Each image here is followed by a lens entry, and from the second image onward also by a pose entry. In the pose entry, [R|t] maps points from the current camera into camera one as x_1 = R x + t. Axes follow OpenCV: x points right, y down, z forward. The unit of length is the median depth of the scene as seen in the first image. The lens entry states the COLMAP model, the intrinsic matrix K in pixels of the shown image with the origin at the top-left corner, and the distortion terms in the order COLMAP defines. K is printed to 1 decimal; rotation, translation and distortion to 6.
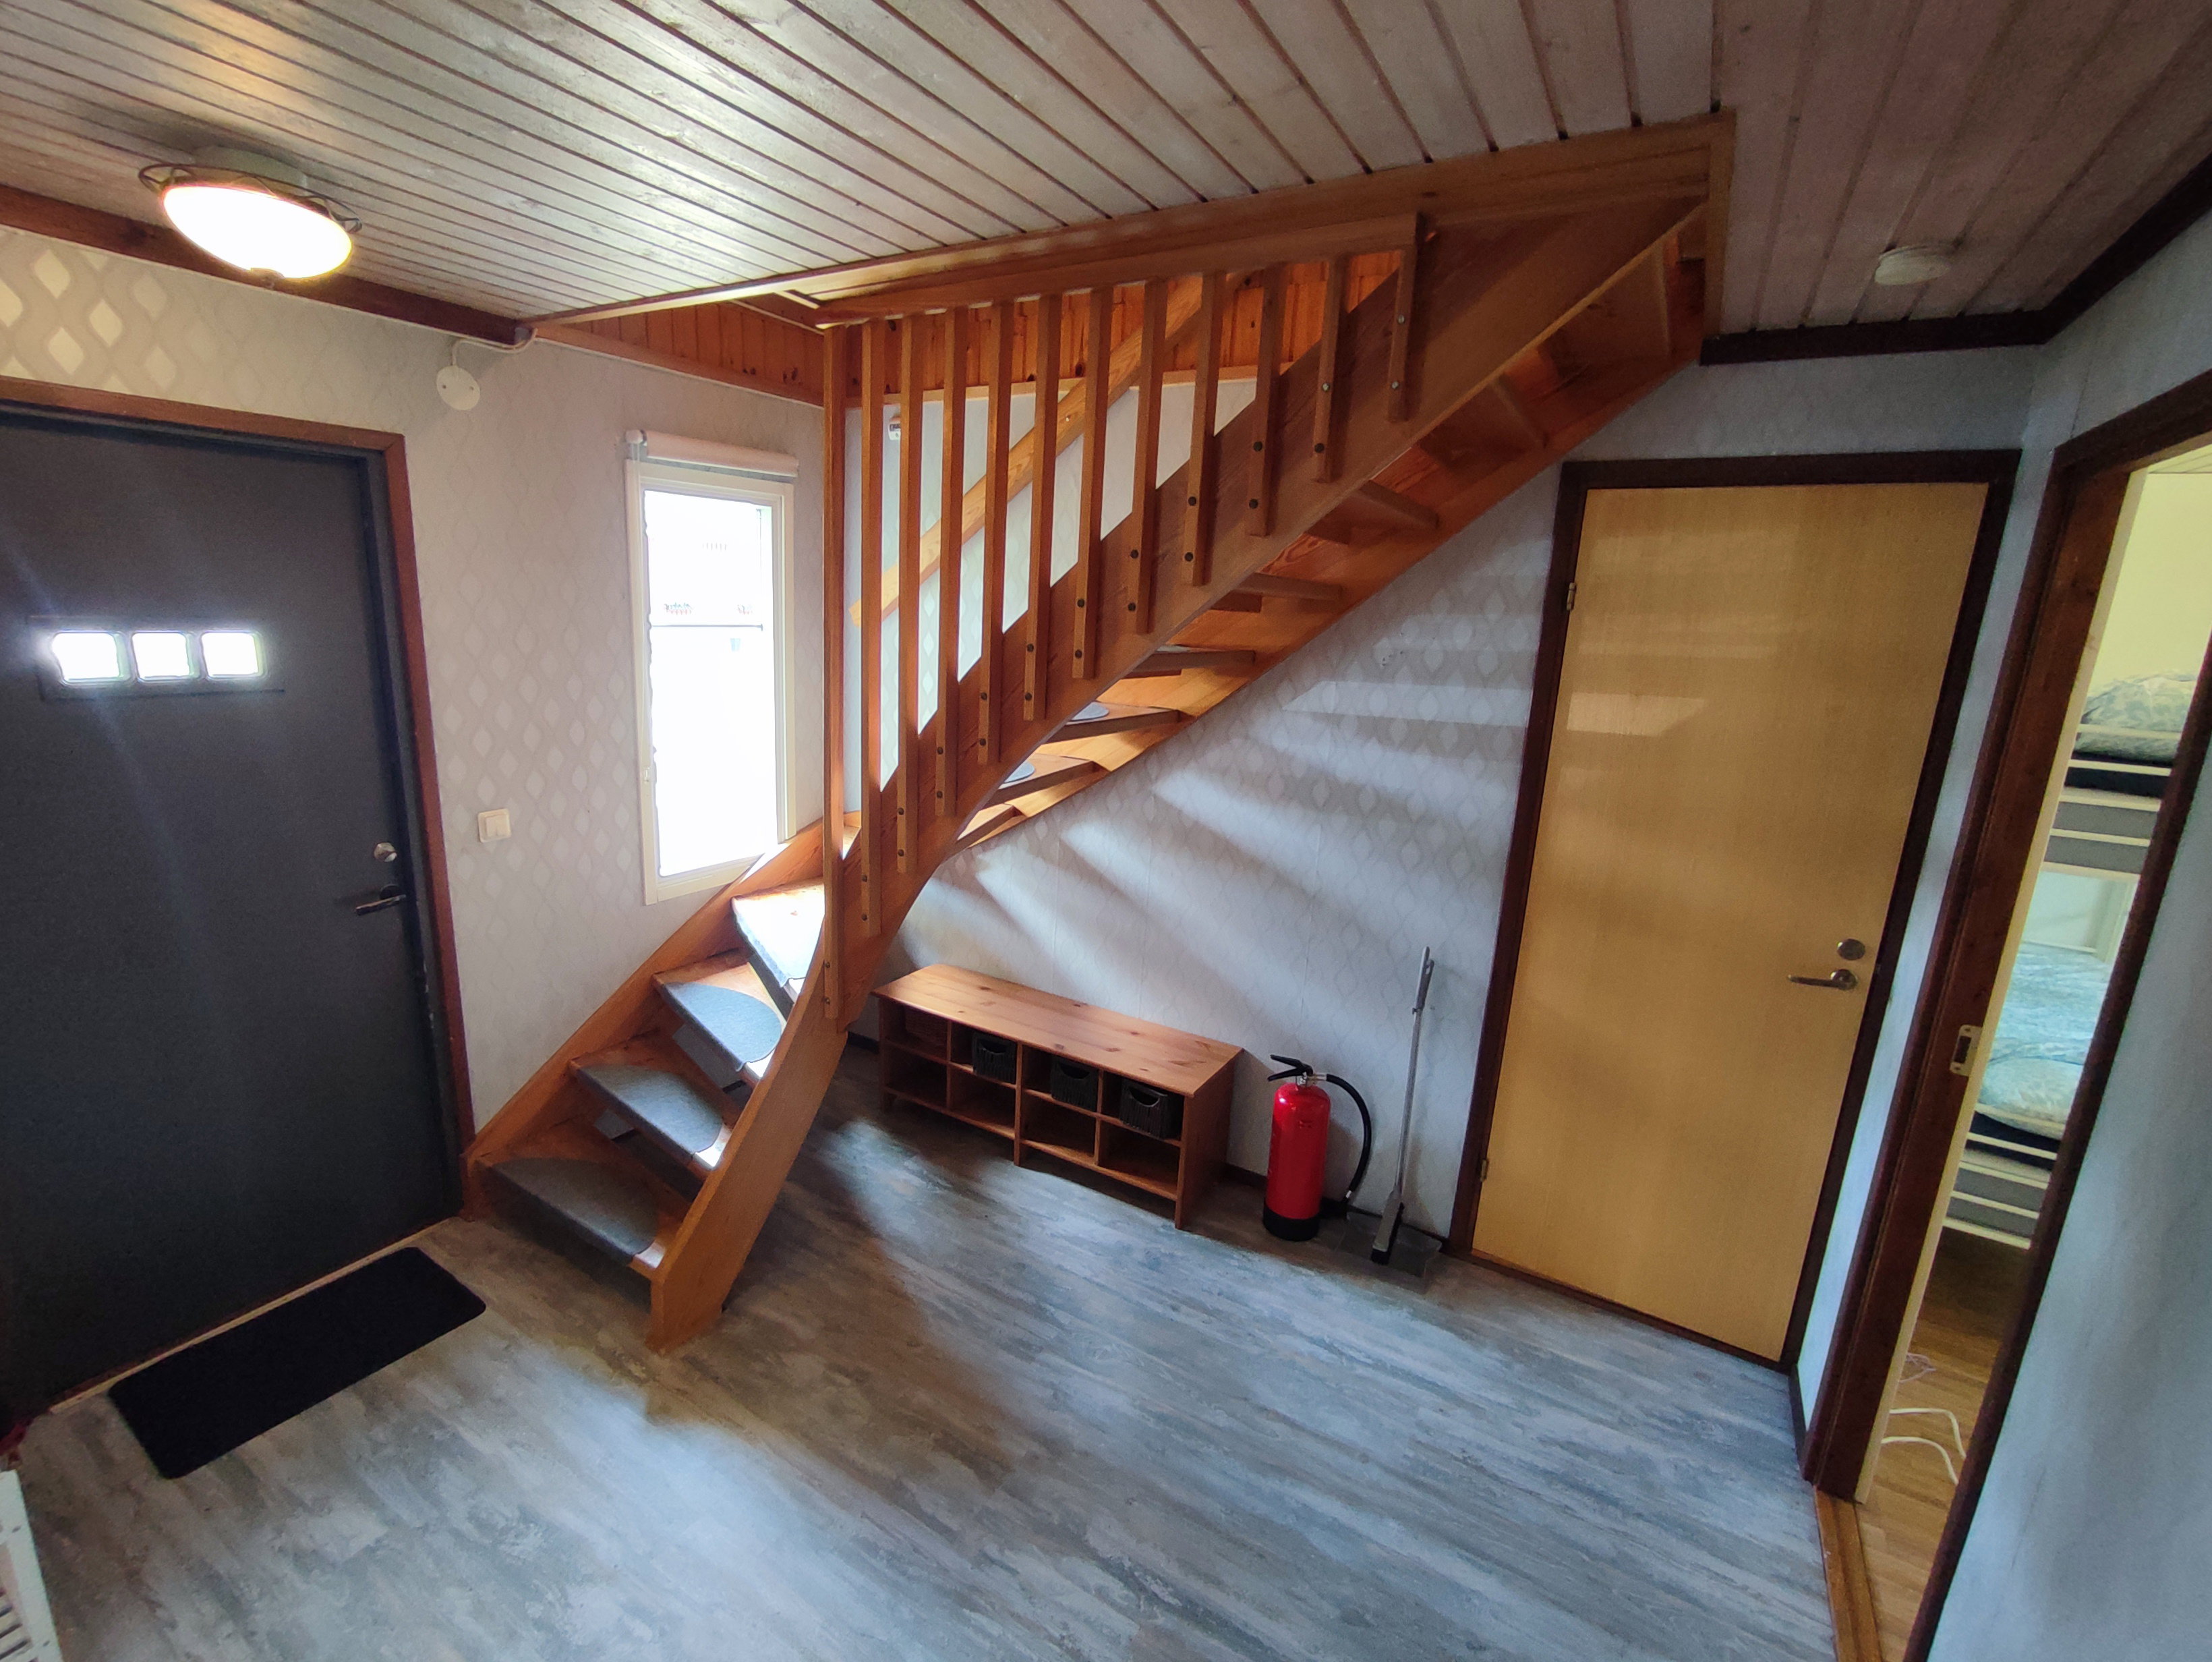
lens RADIAL K [[980.0, 0, 1101.0], [0, 980.0, 827.0], [0, 0, 1]] dist [-0.012210, -0.000031]
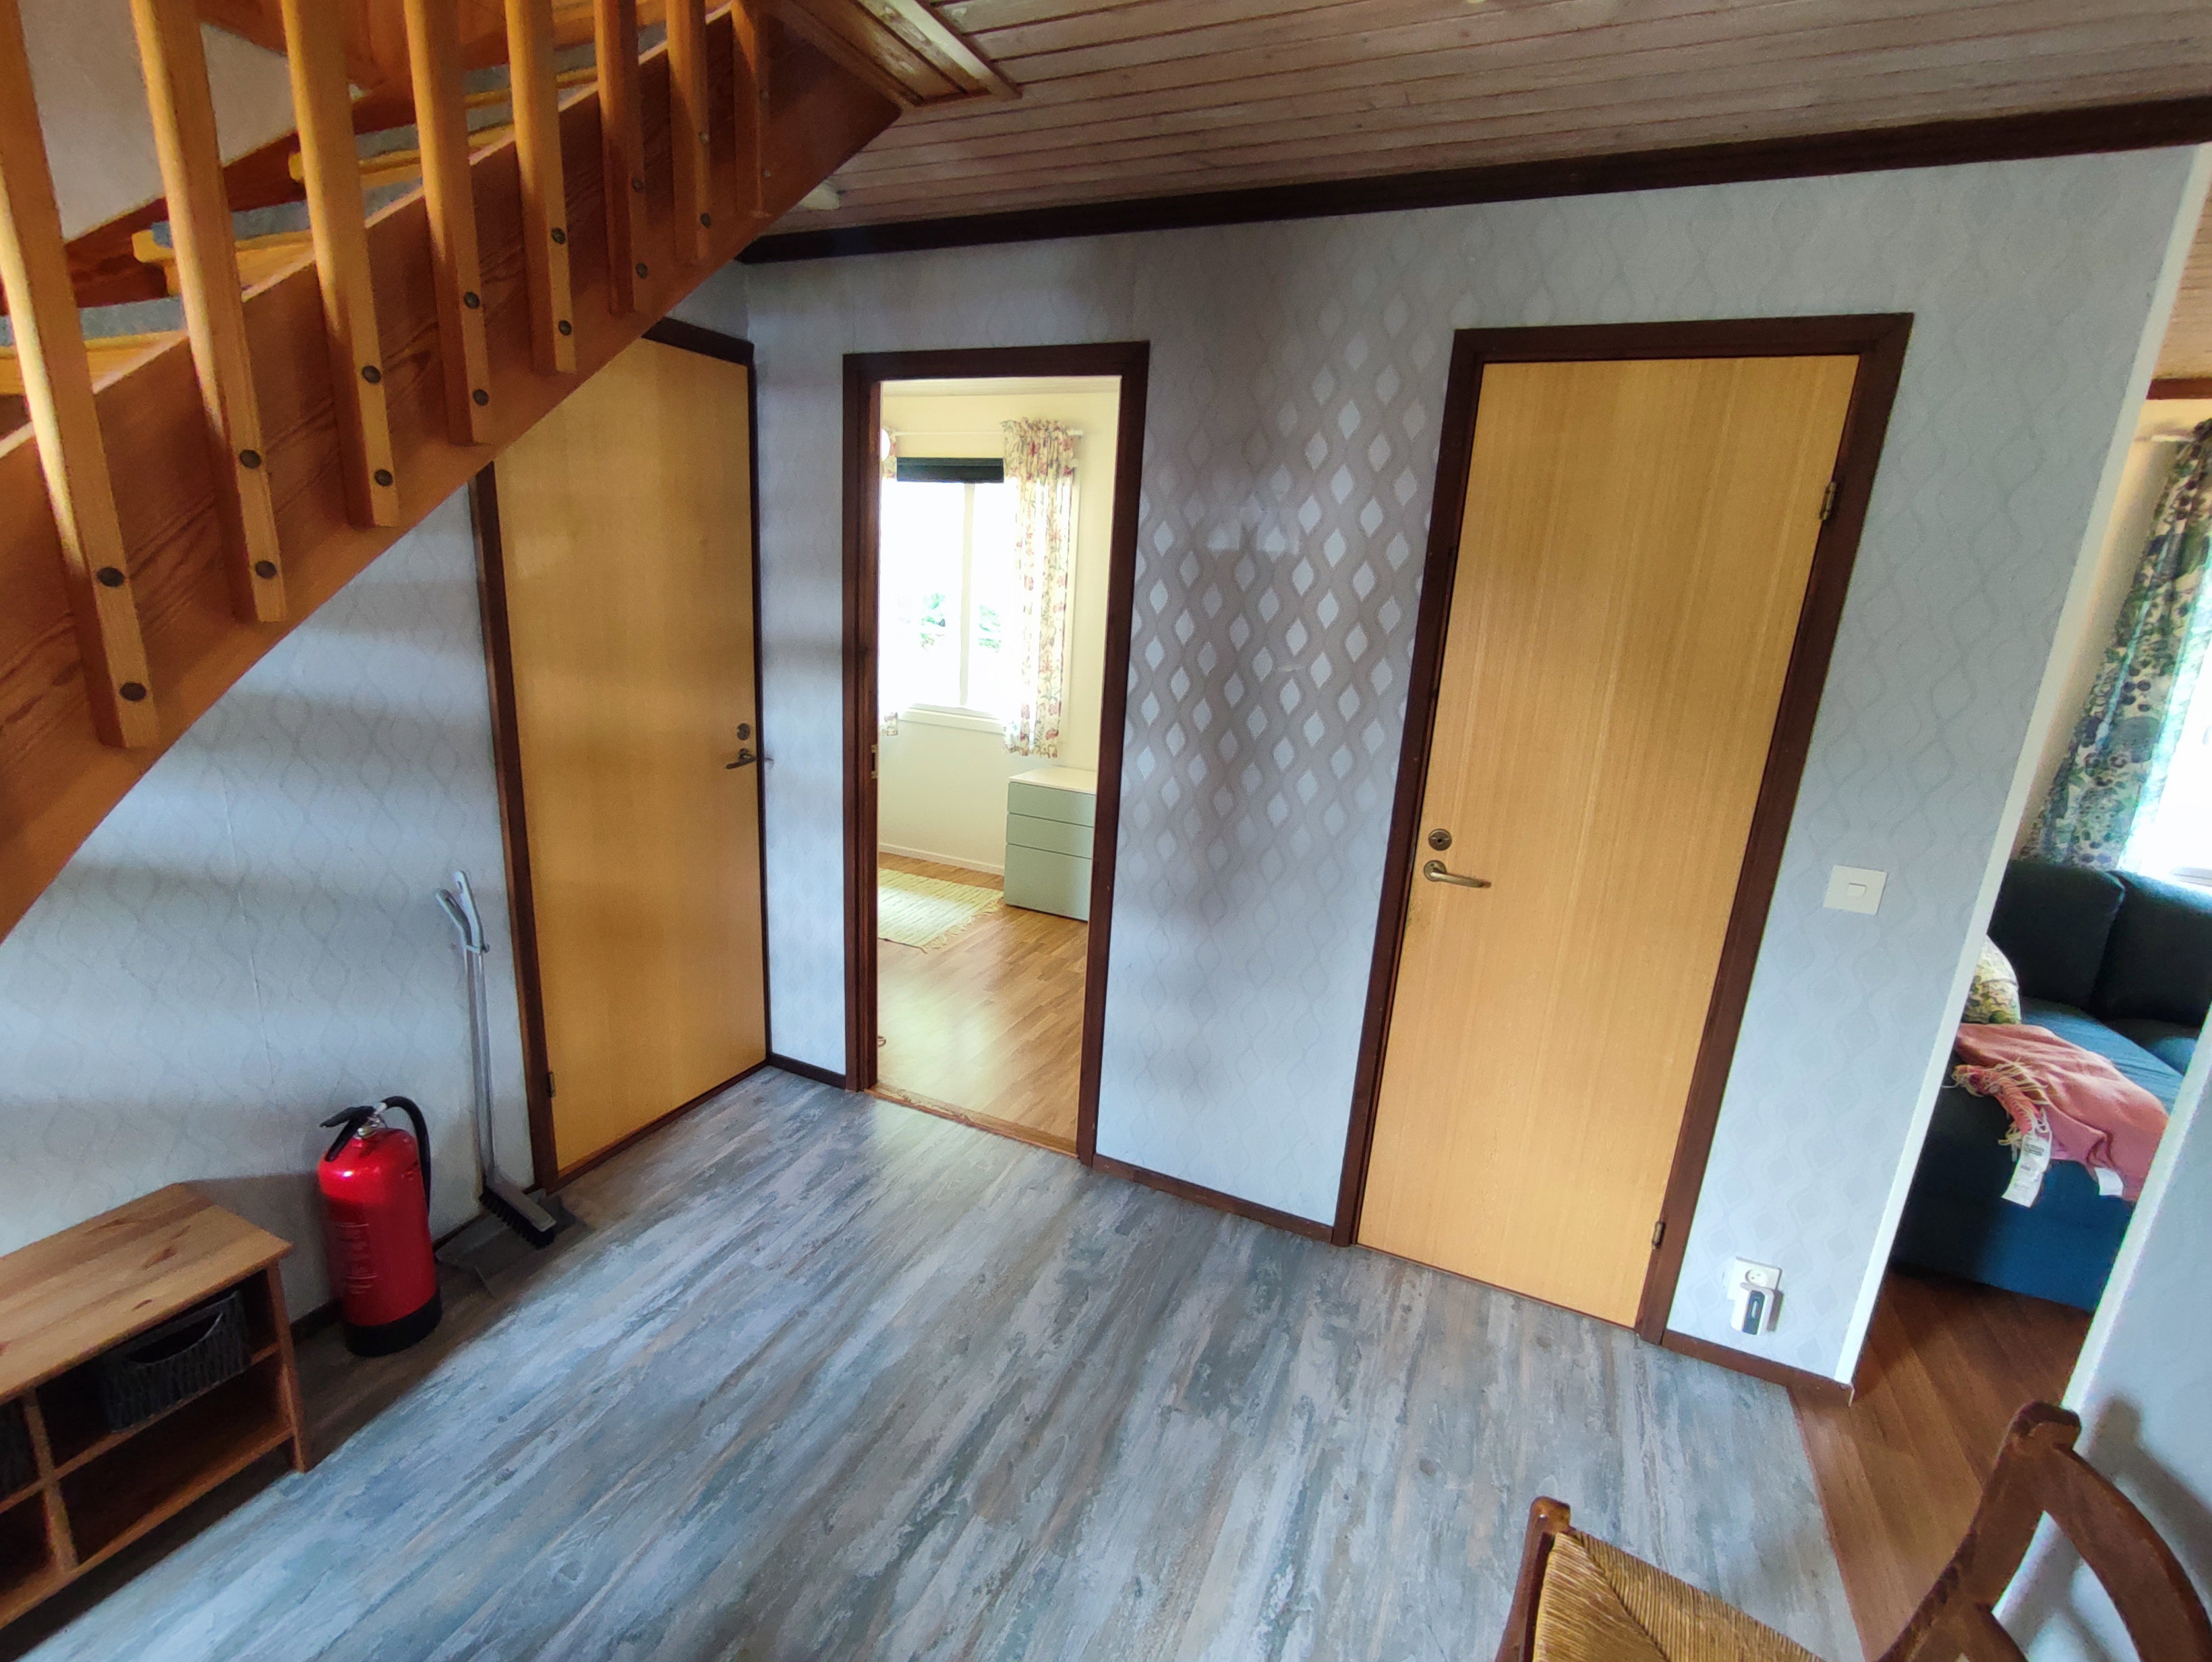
lens RADIAL K [[980.0, 0, 1101.0], [0, 980.0, 827.0], [0, 0, 1]] dist [-0.012210, -0.000031]
pose [[-0.115537, -0.298945, 0.947250, -0.506411], [0.155253, 0.936481, 0.314482, -0.084029], [-0.981095, 0.183398, -0.061786, 0.587263]]
